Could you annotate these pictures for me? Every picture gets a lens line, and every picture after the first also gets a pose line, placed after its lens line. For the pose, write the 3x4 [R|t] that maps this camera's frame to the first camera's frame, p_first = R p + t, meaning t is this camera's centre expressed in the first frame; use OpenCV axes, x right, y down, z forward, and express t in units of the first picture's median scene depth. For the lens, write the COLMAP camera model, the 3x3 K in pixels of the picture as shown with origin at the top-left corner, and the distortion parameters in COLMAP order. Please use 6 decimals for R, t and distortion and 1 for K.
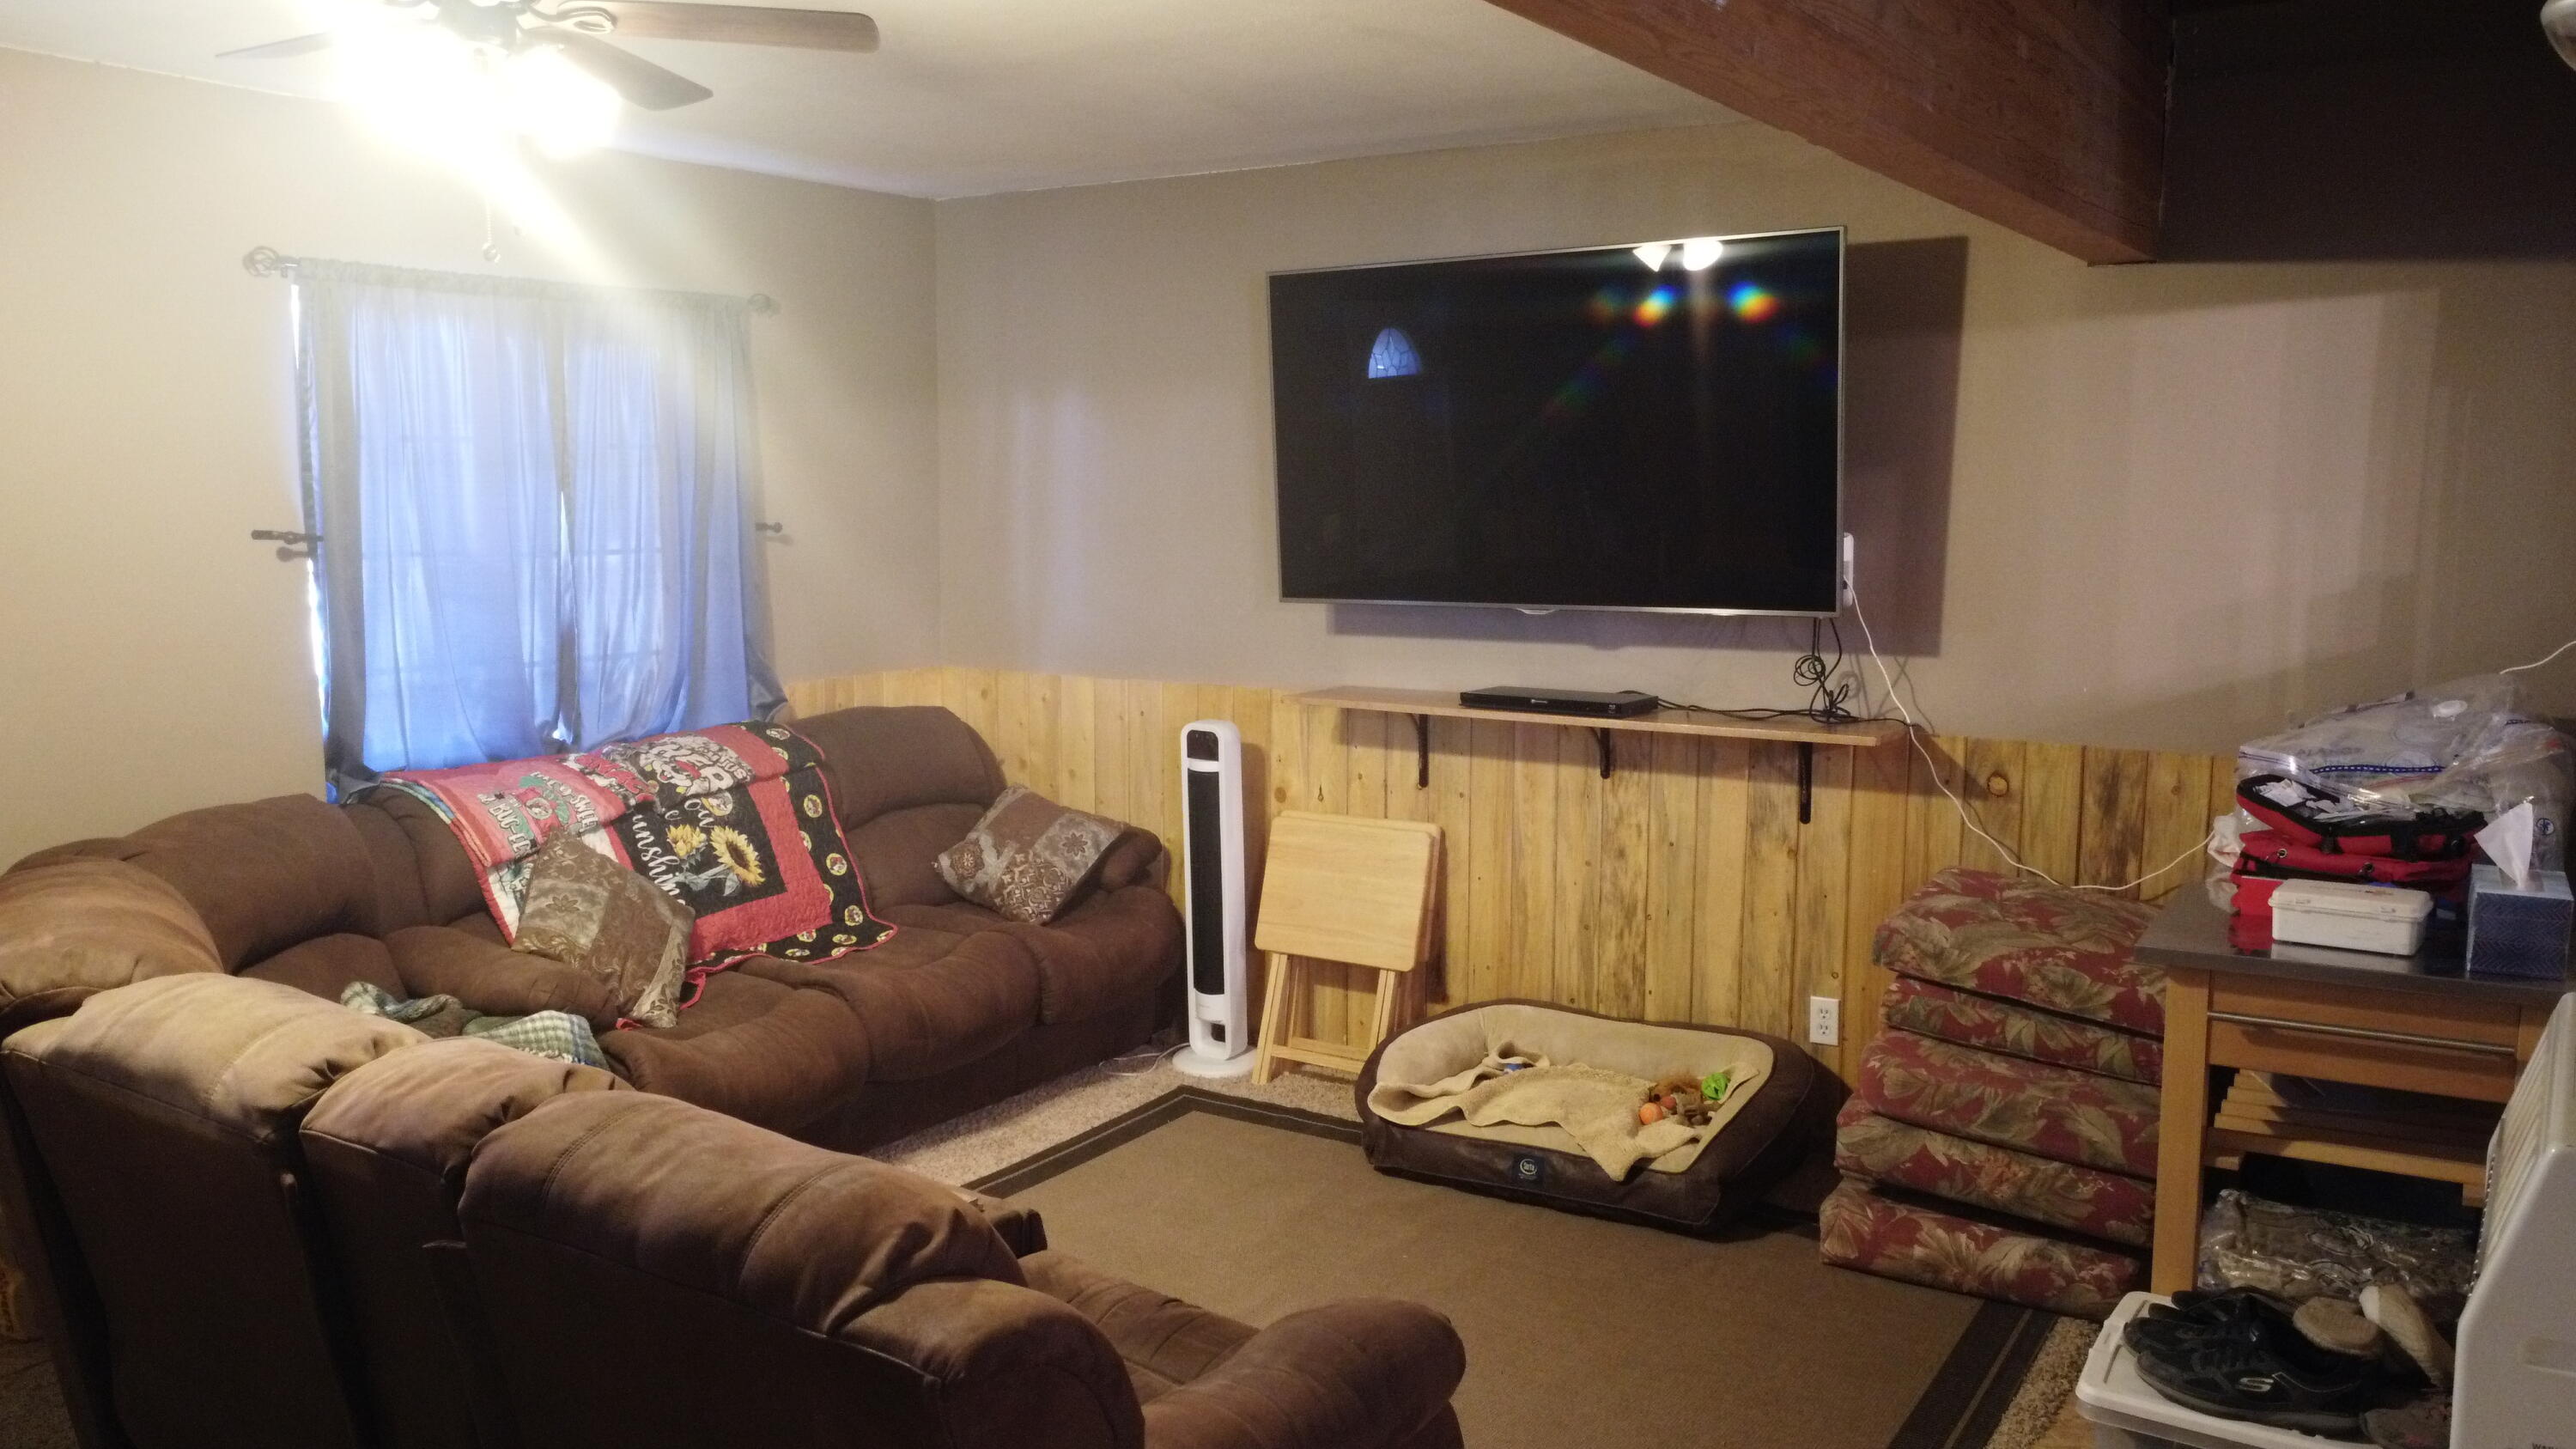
lens RADIAL K [[1941.8, 0, 1280.0], [0, 1941.8, 740.4], [0, 0, 1]] dist [0.007246, -0.008832]
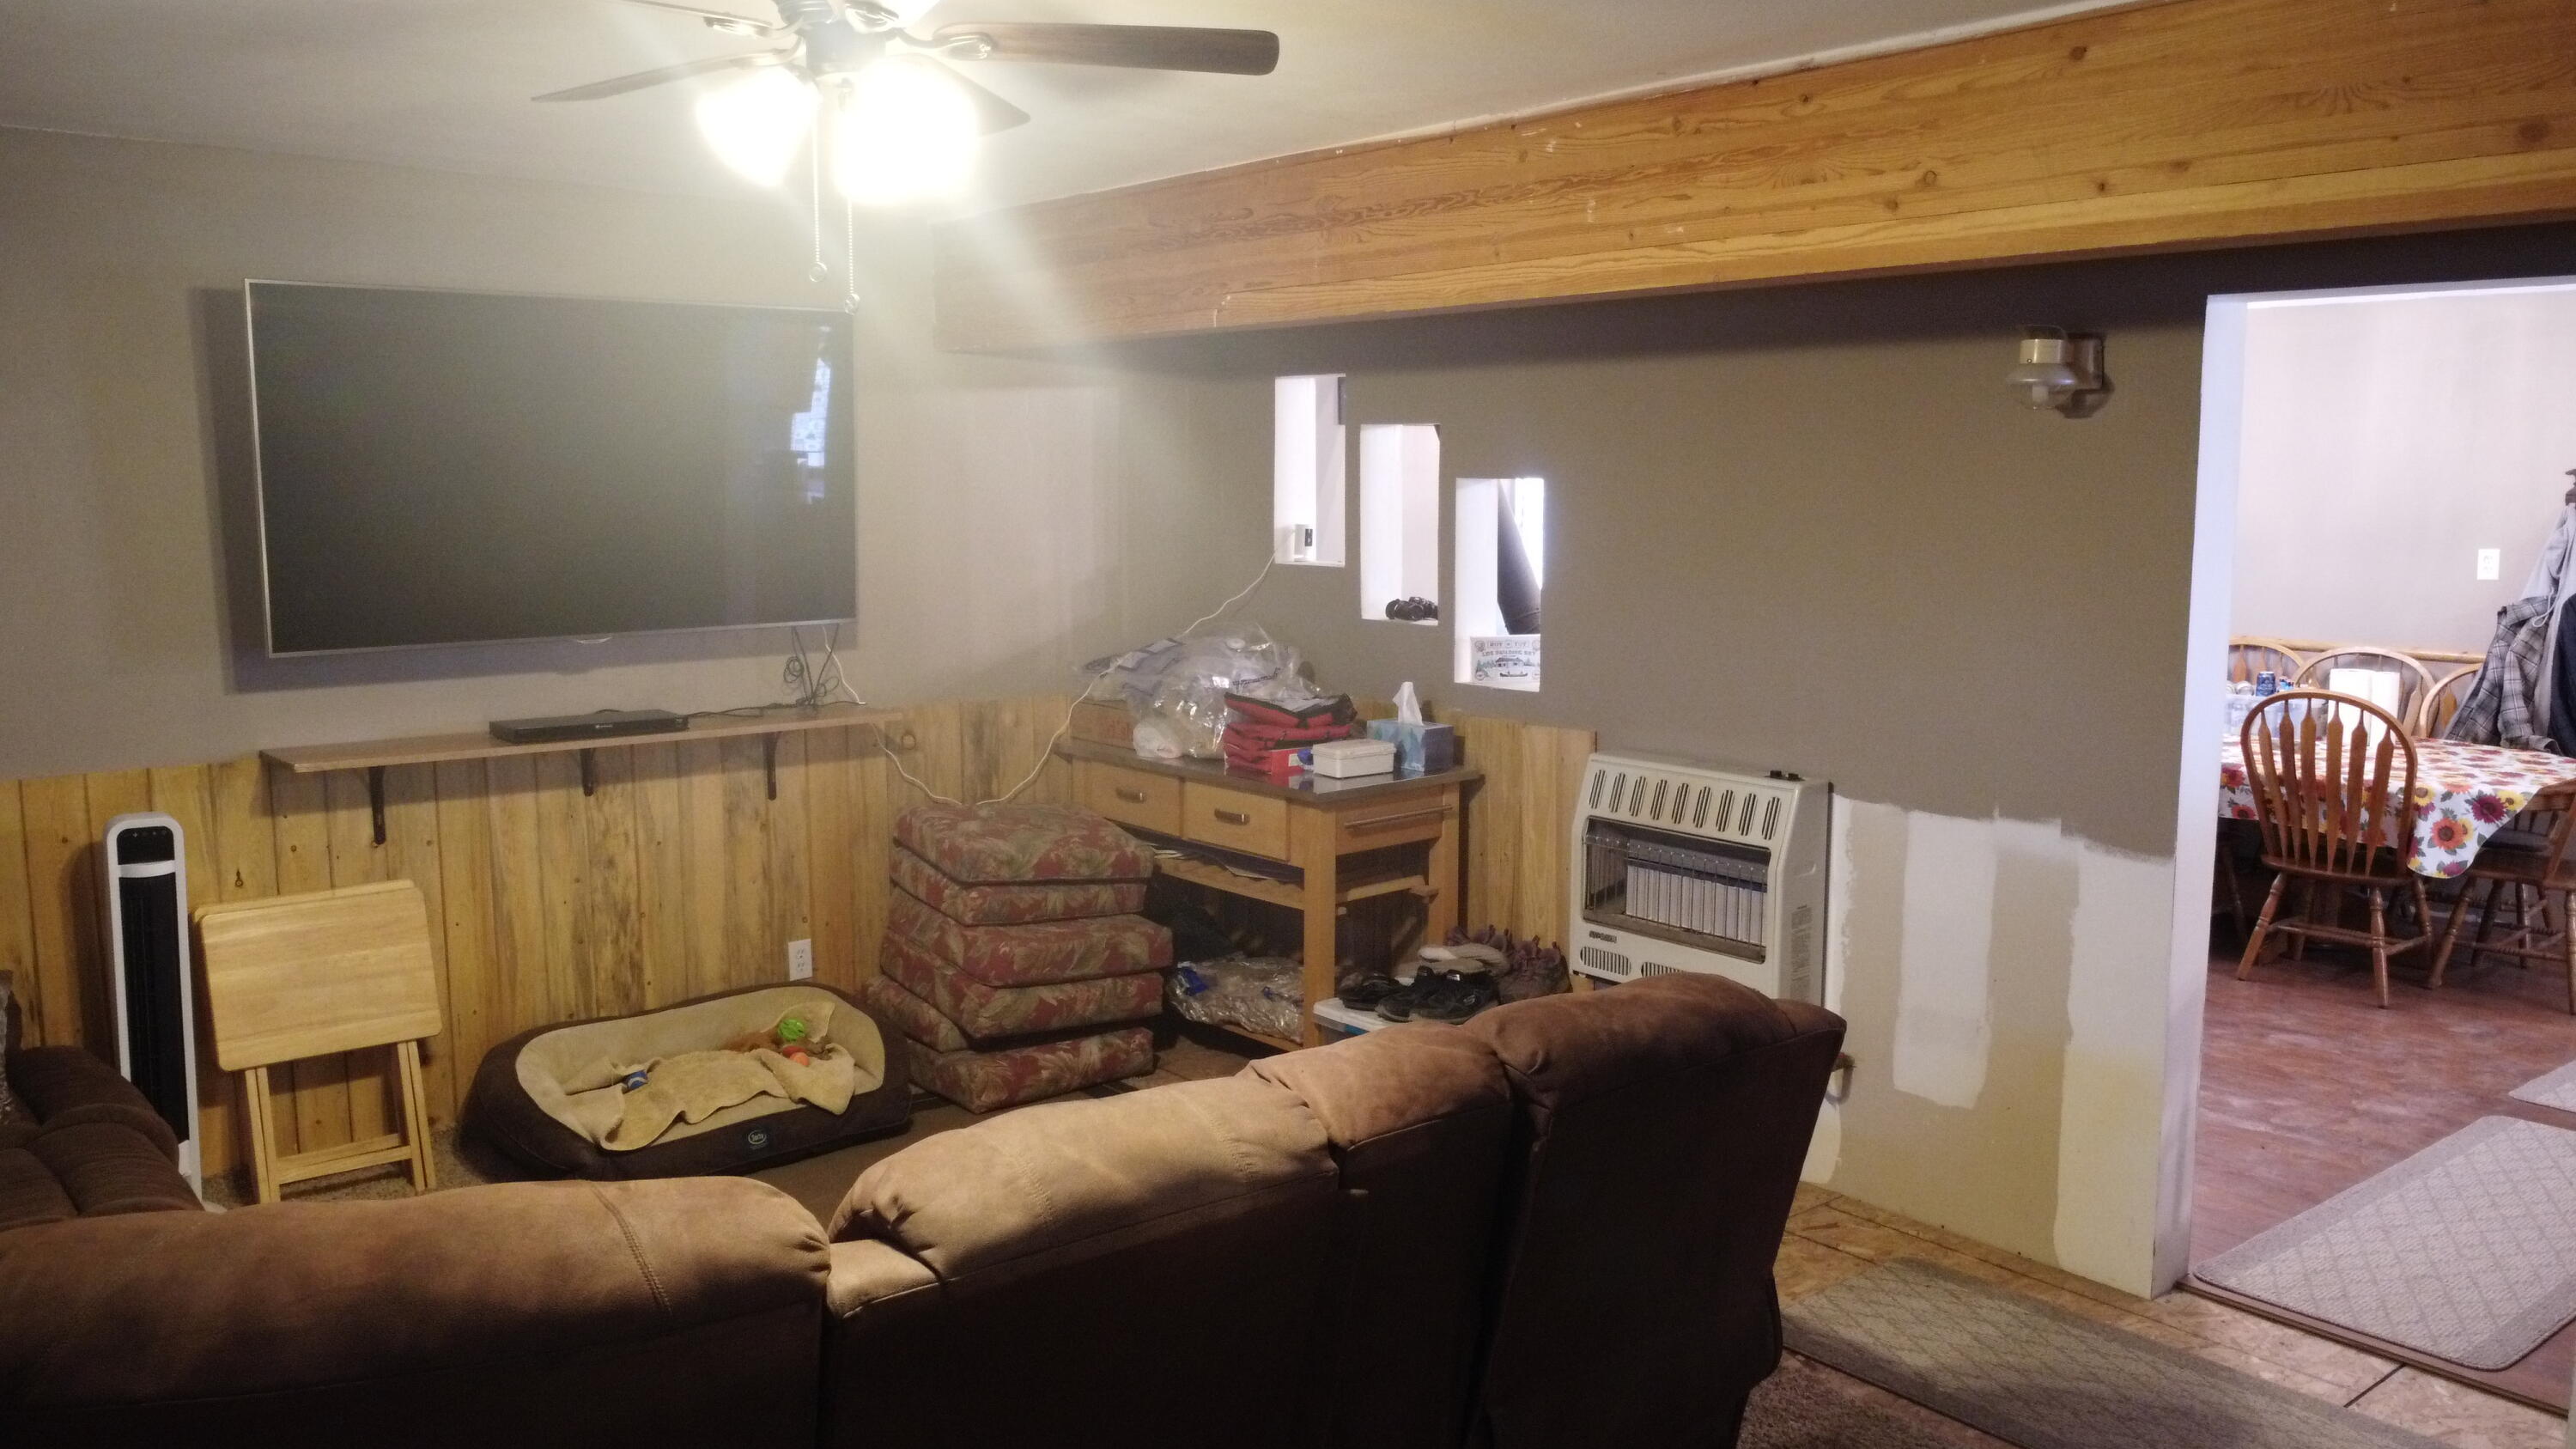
lens RADIAL K [[1941.8, 0, 1275.4], [0, 1941.8, 727.5], [0, 0, 1]] dist [0.007246, -0.008832]
pose [[0.308532, -0.123424, 0.943173, -0.714328], [0.124813, 0.988226, 0.088491, -0.064617], [-0.942990, 0.090418, 0.320304, 0.310646]]
